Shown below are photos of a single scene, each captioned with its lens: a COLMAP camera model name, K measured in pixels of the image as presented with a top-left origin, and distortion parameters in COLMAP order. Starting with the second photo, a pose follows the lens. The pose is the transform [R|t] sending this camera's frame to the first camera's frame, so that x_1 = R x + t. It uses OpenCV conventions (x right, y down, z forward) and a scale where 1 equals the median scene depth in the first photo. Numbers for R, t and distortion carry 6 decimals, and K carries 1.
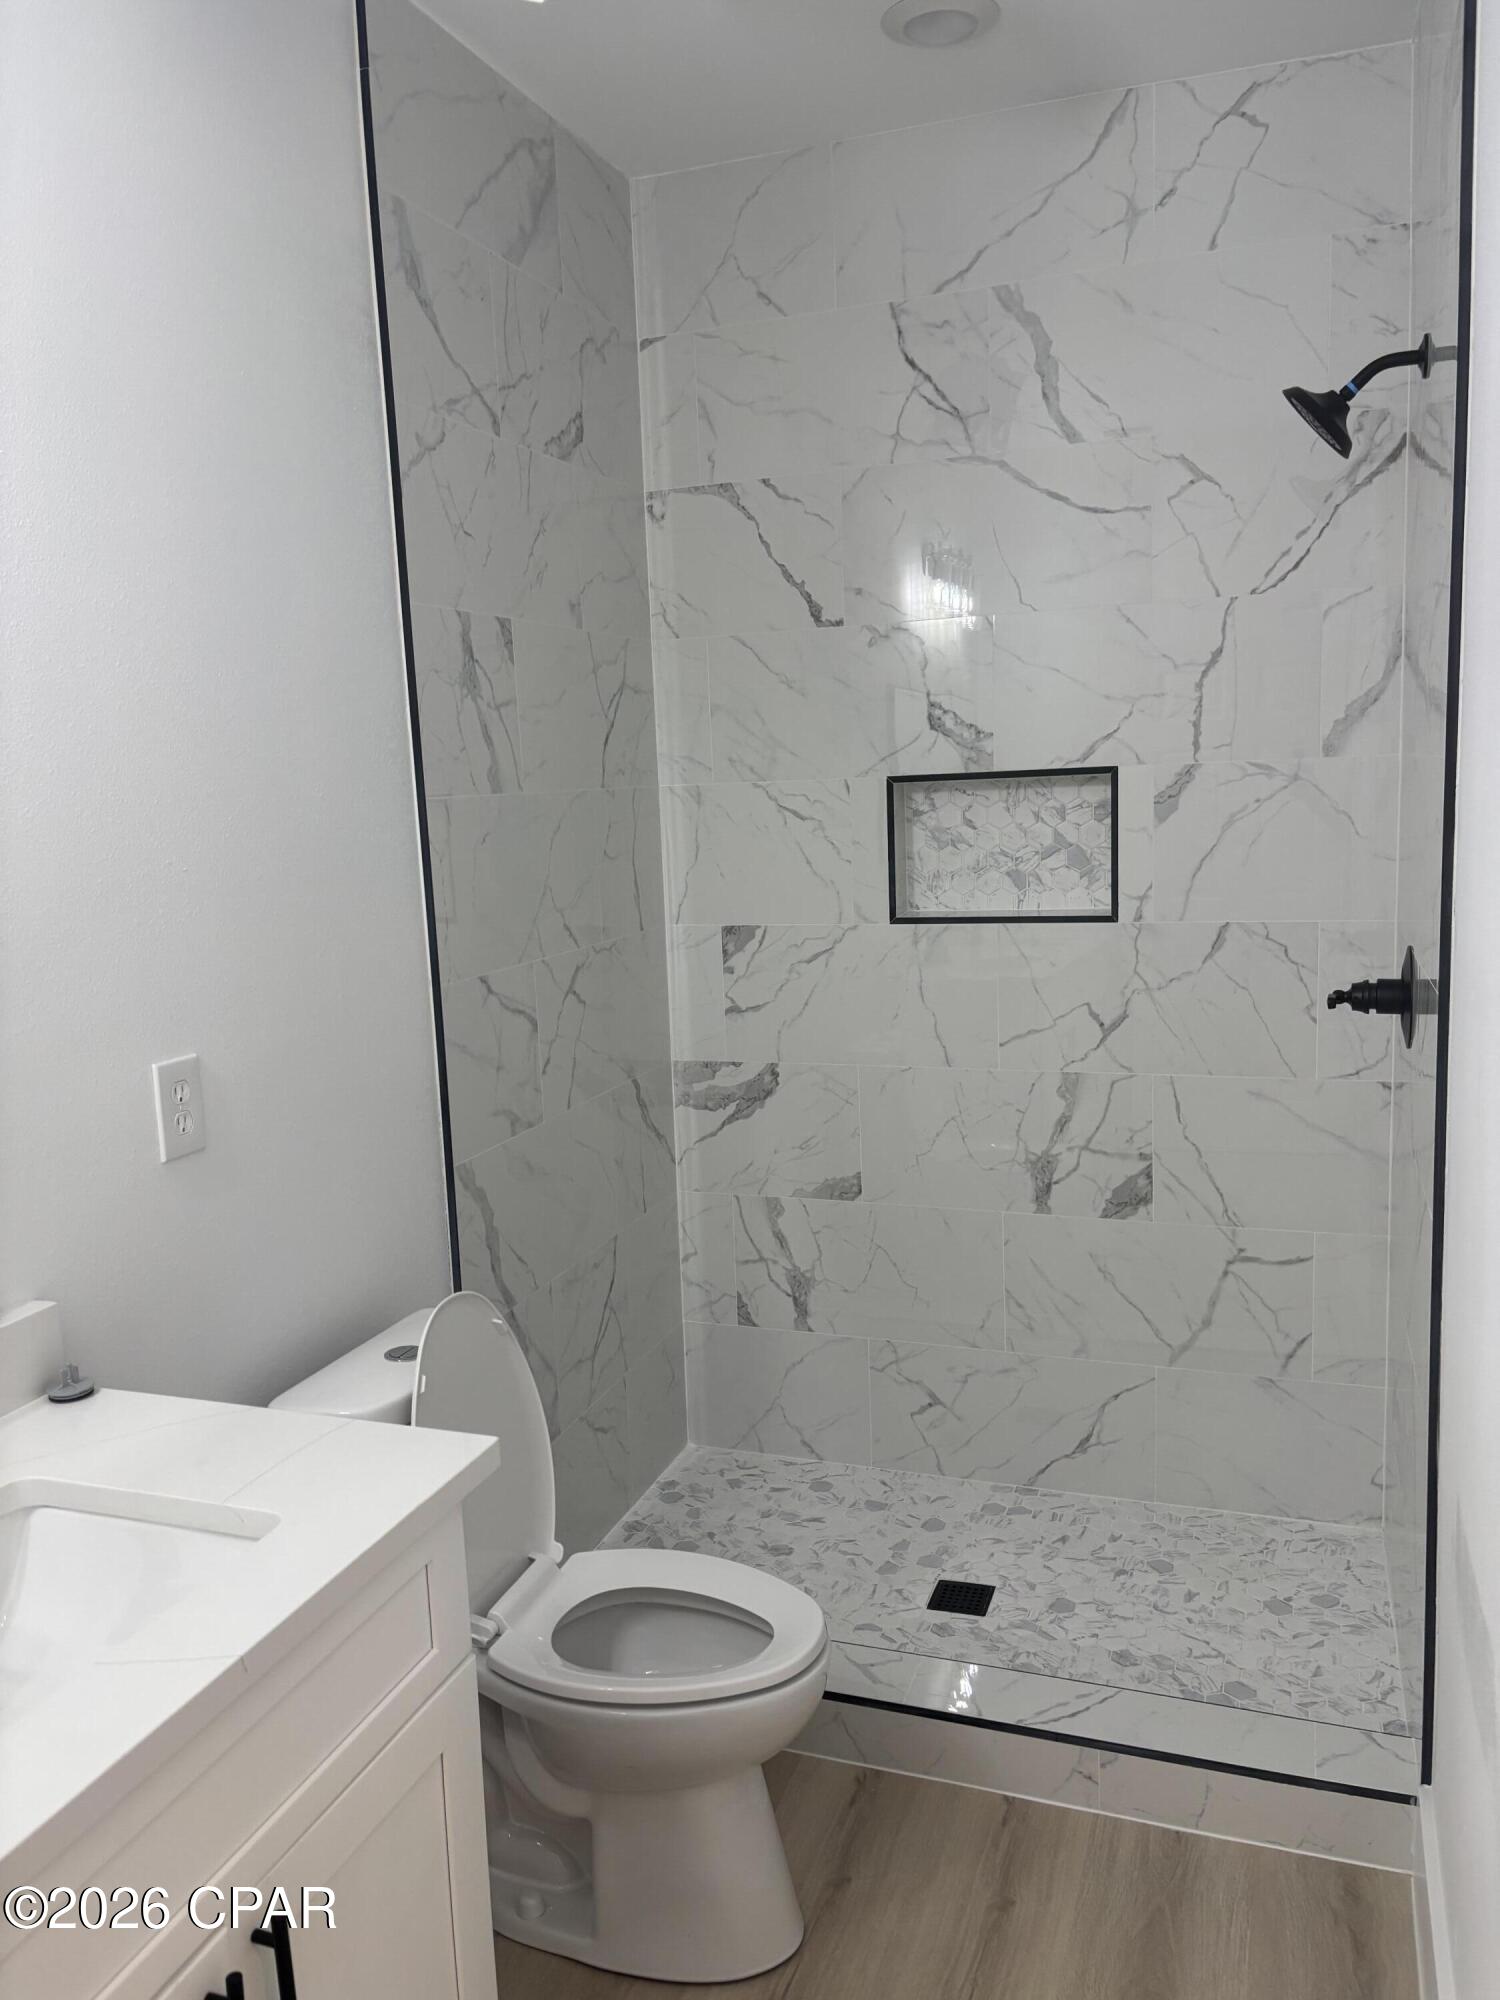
lens RADIAL K [[1532.8, 0, 748.3], [0, 1532.8, 1005.8], [0, 0, 1]] dist [0.044676, -0.043315]
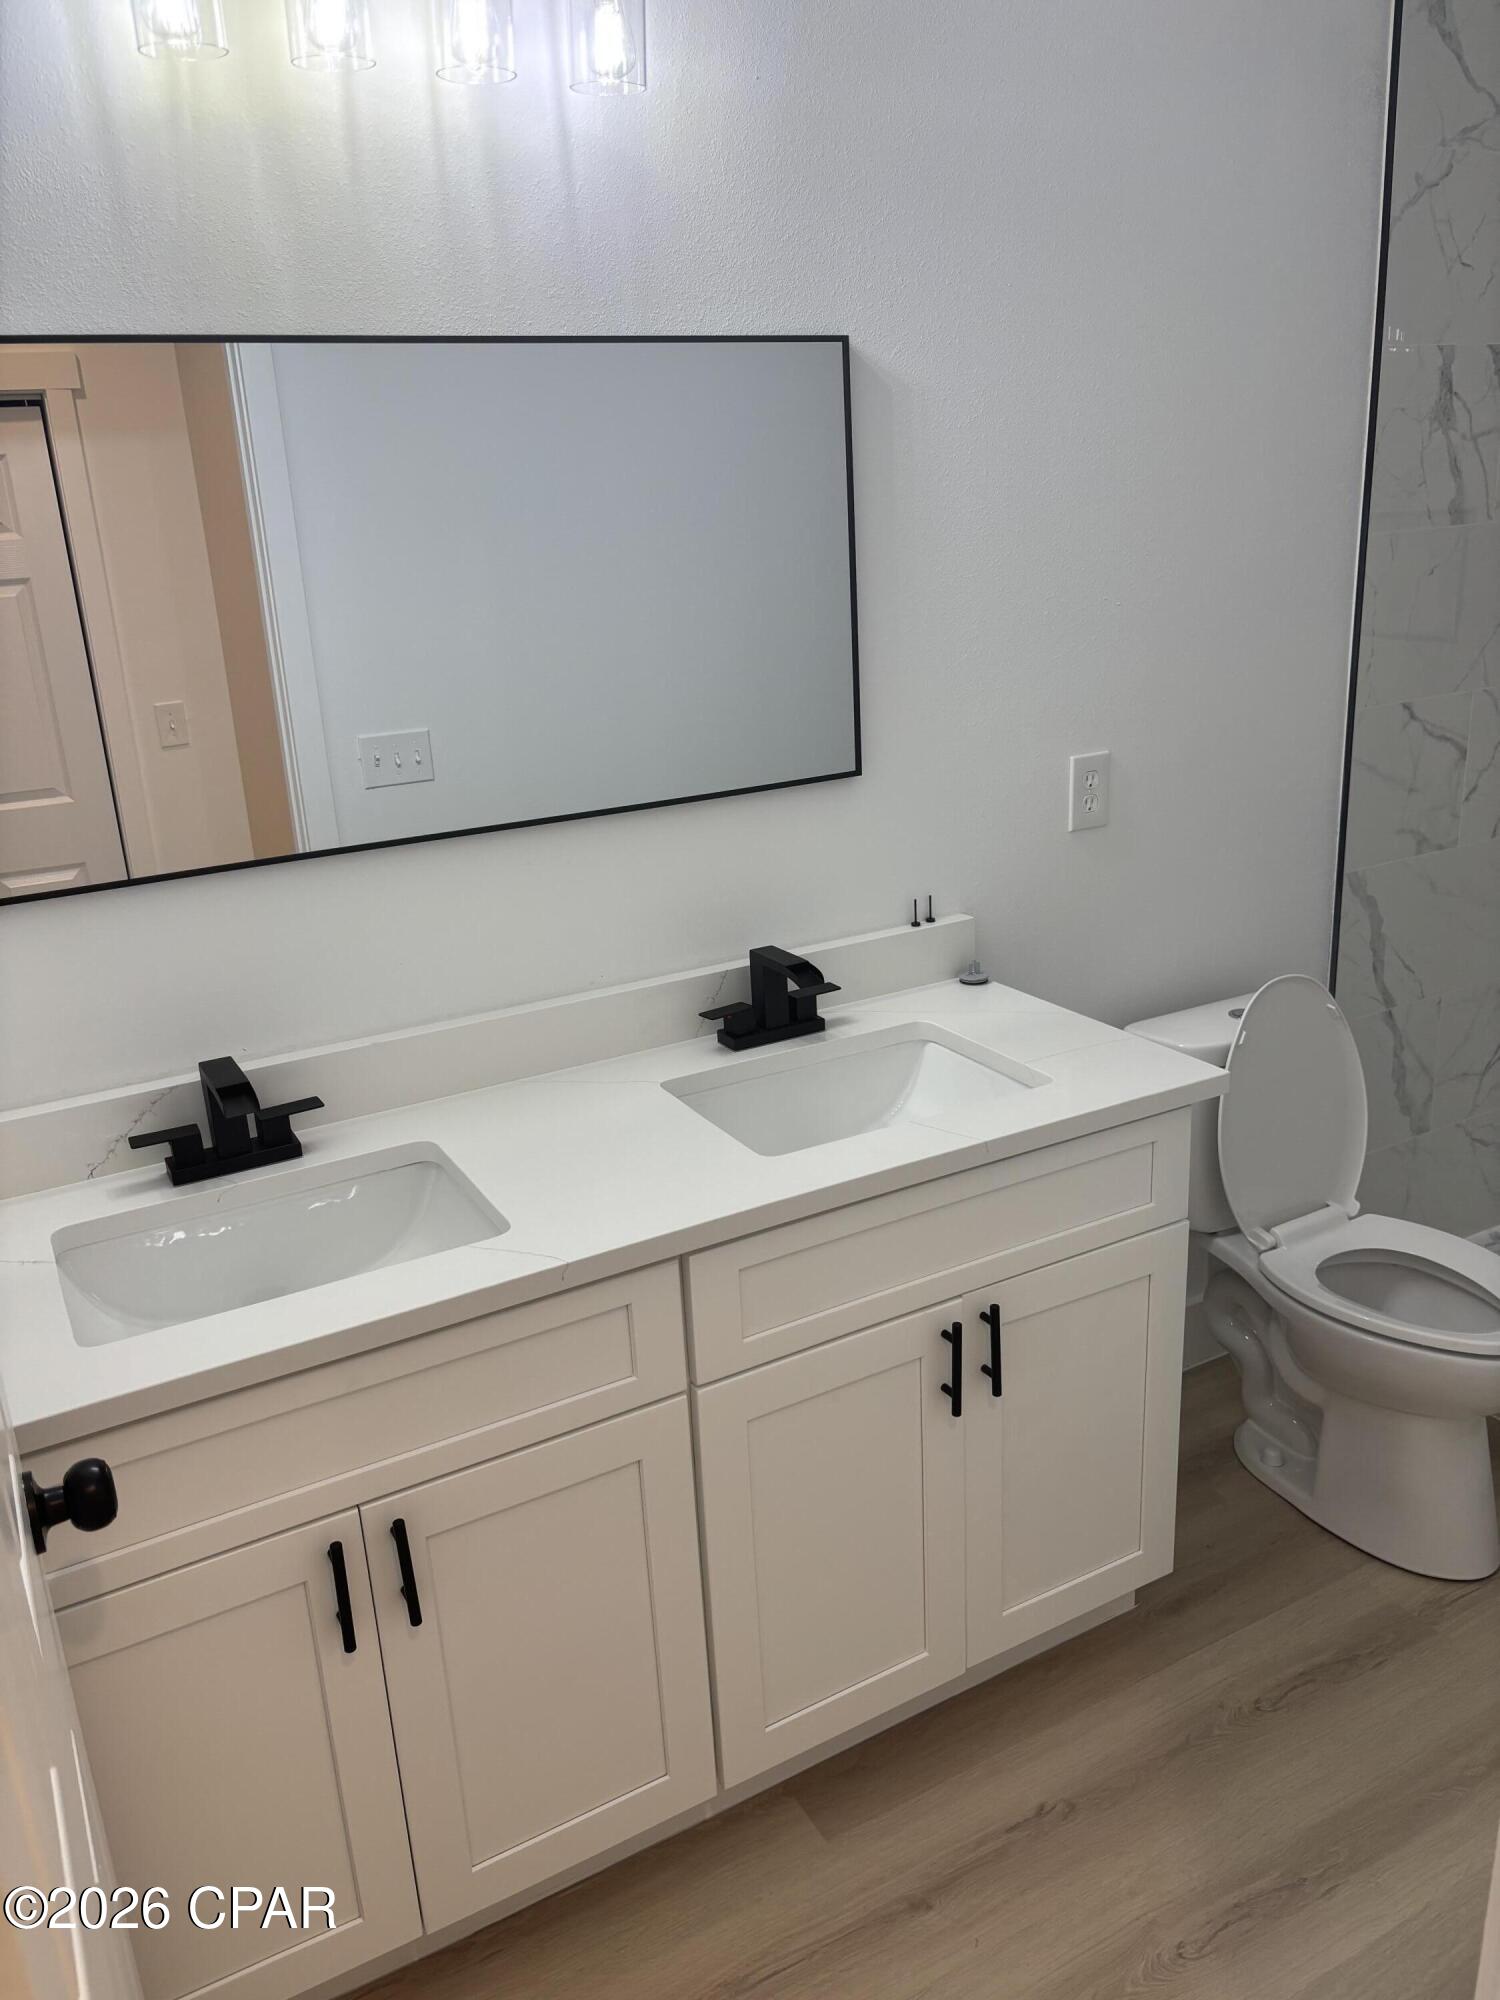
lens RADIAL K [[1532.8, 0, 730.7], [0, 1532.8, 998.3], [0, 0, 1]] dist [0.044676, -0.043315]
pose [[0.751382, 0.205382, -0.627091, 0.210575], [-0.077260, 0.971174, 0.225502, -0.028058], [0.655329, -0.120989, 0.745591, -0.159843]]
